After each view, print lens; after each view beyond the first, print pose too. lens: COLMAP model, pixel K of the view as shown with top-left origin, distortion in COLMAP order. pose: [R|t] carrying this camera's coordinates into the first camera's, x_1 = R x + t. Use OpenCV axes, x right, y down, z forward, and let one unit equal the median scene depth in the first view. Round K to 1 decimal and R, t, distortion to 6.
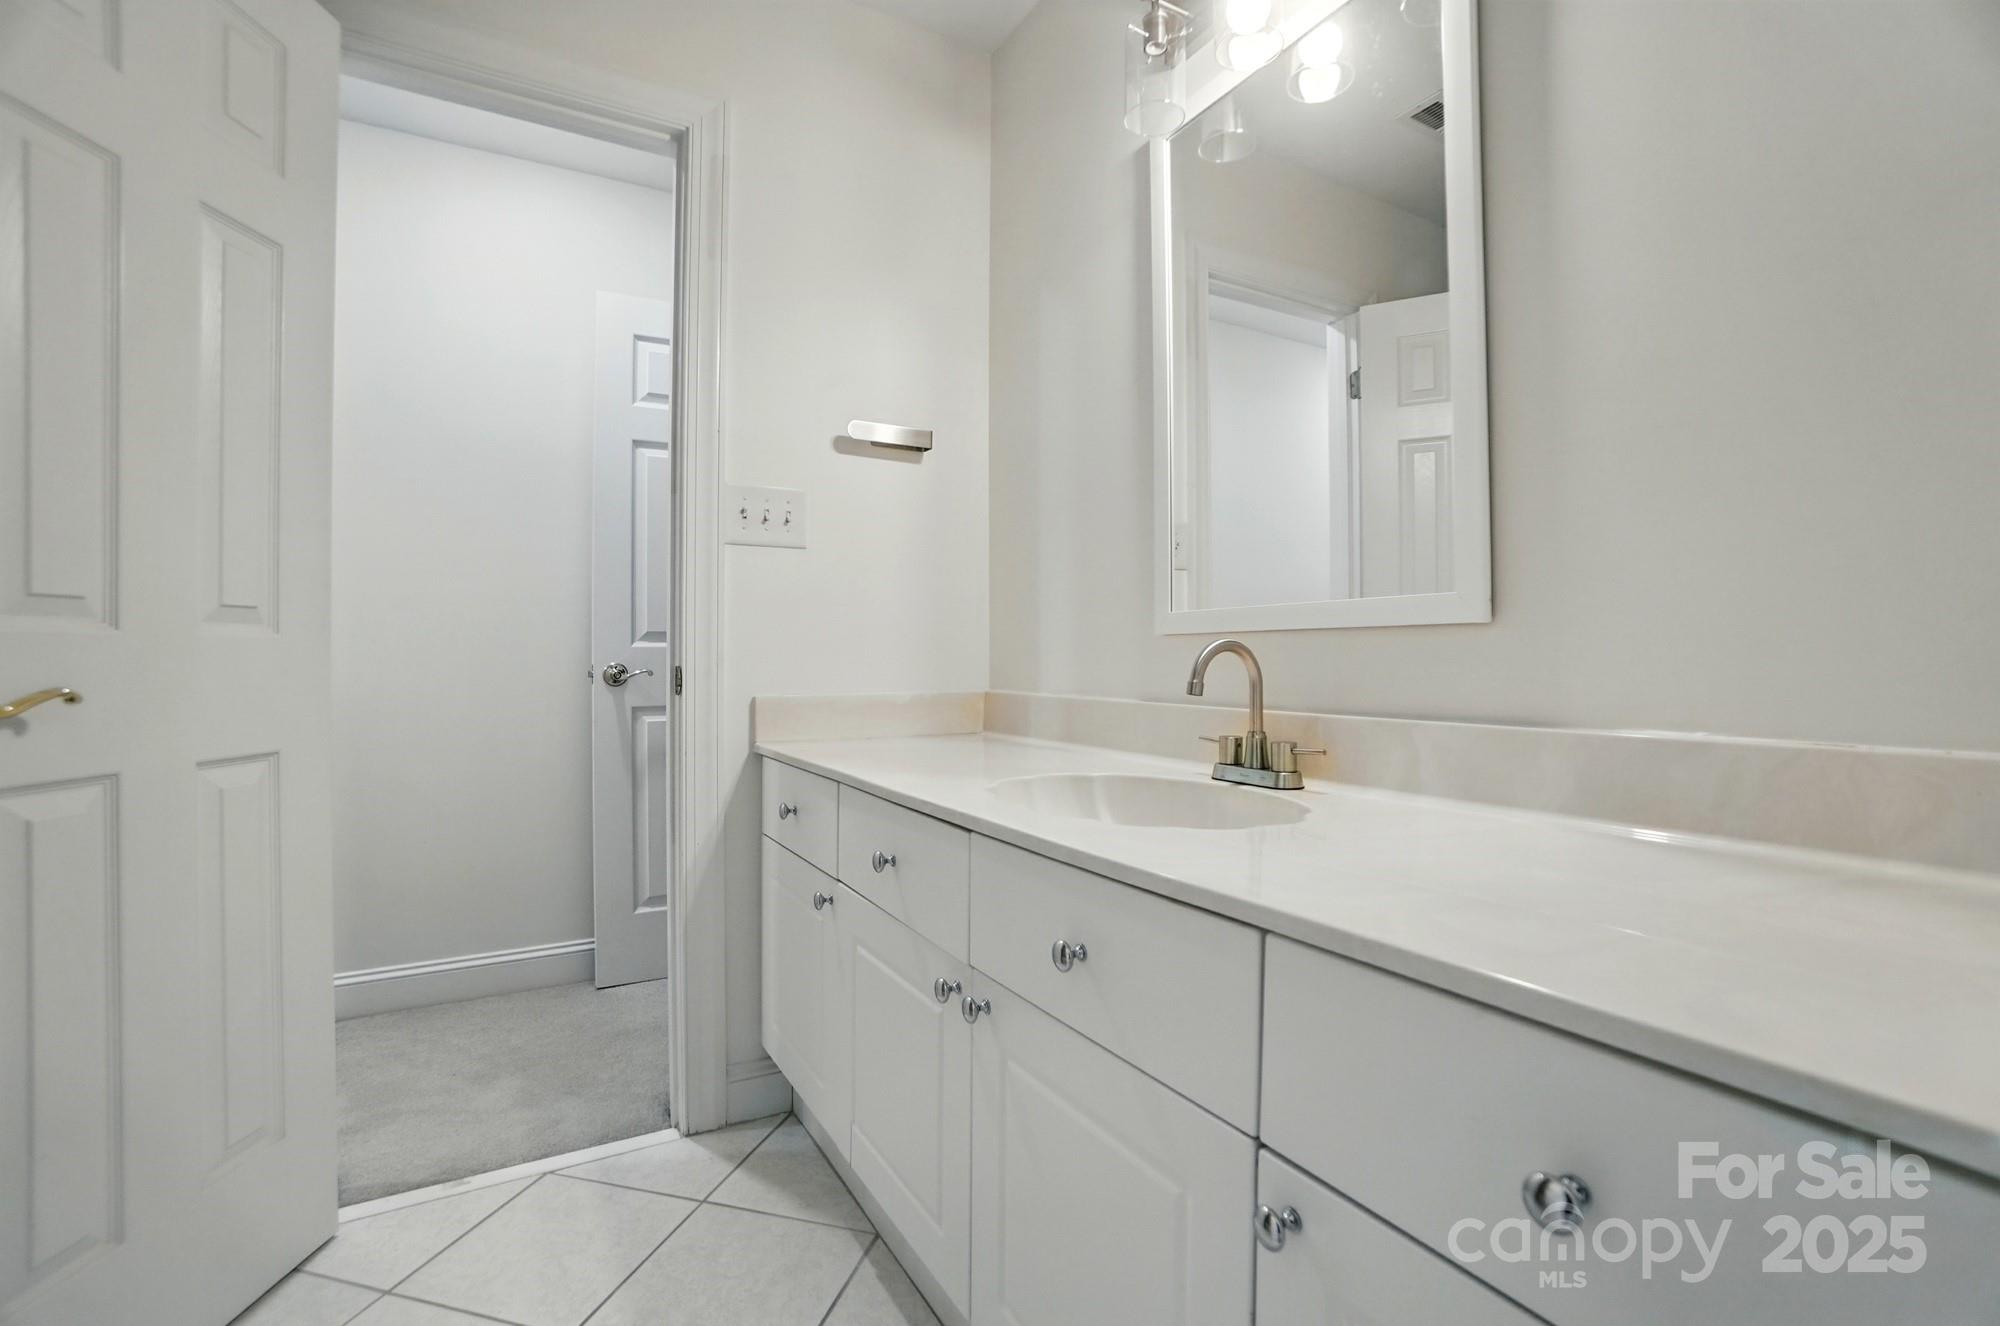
lens RADIAL K [[896.2, 0, 996.1], [0, 896.2, 663.2], [0, 0, 1]] dist [-0.049267, 0.020347]
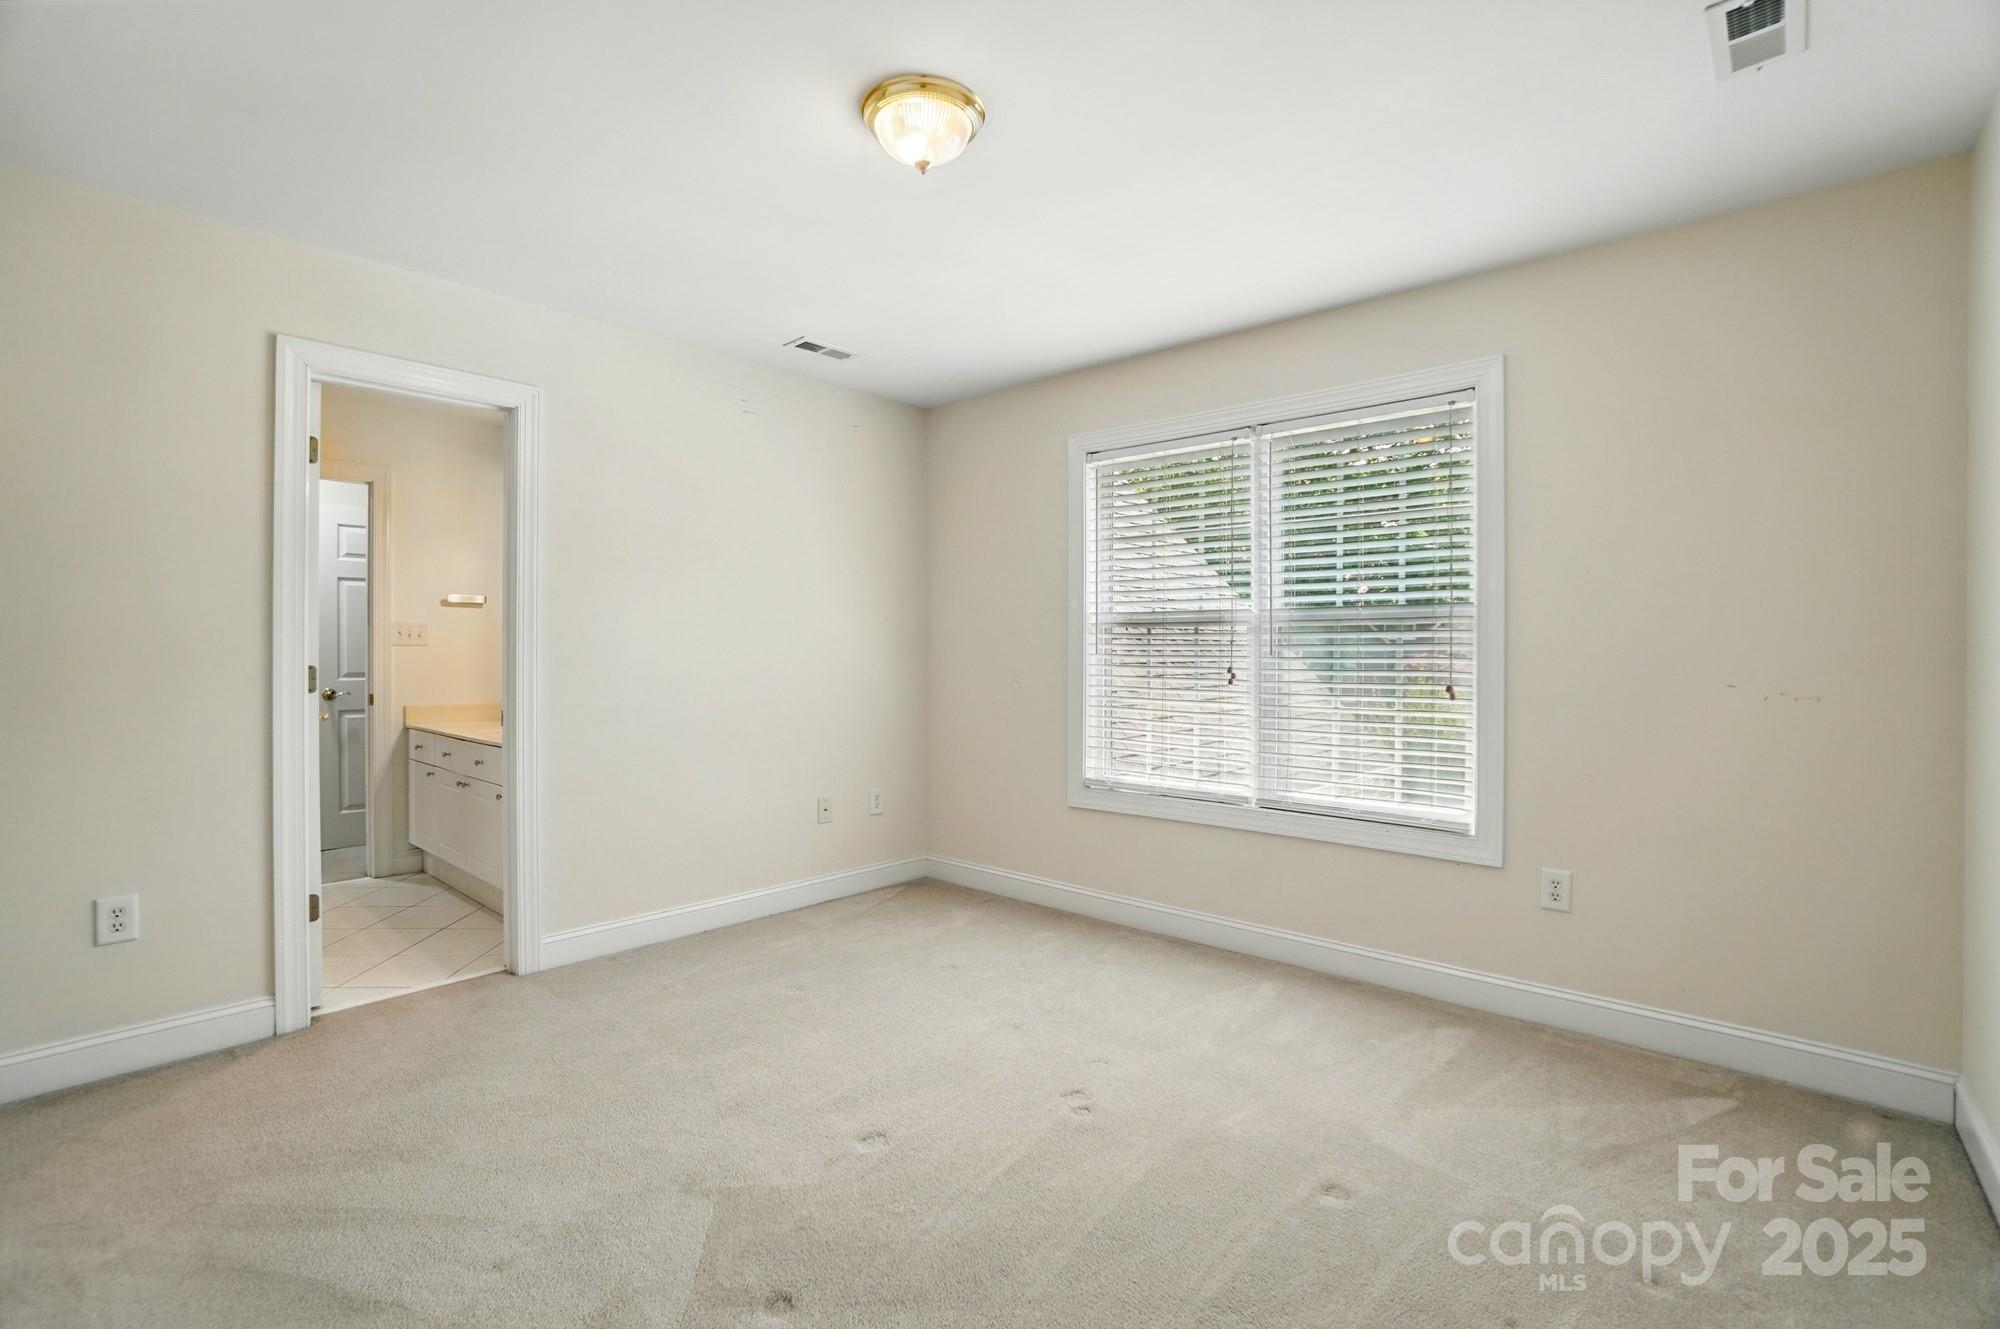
lens RADIAL K [[896.2, 0, 996.1], [0, 896.2, 664.7], [0, 0, 1]] dist [-0.049267, 0.020347]
pose [[0.951467, -0.001208, 0.307749, 0.554187], [-0.000713, 0.999981, 0.006130, -0.094139], [-0.307751, -0.006052, 0.951448, -1.883655]]
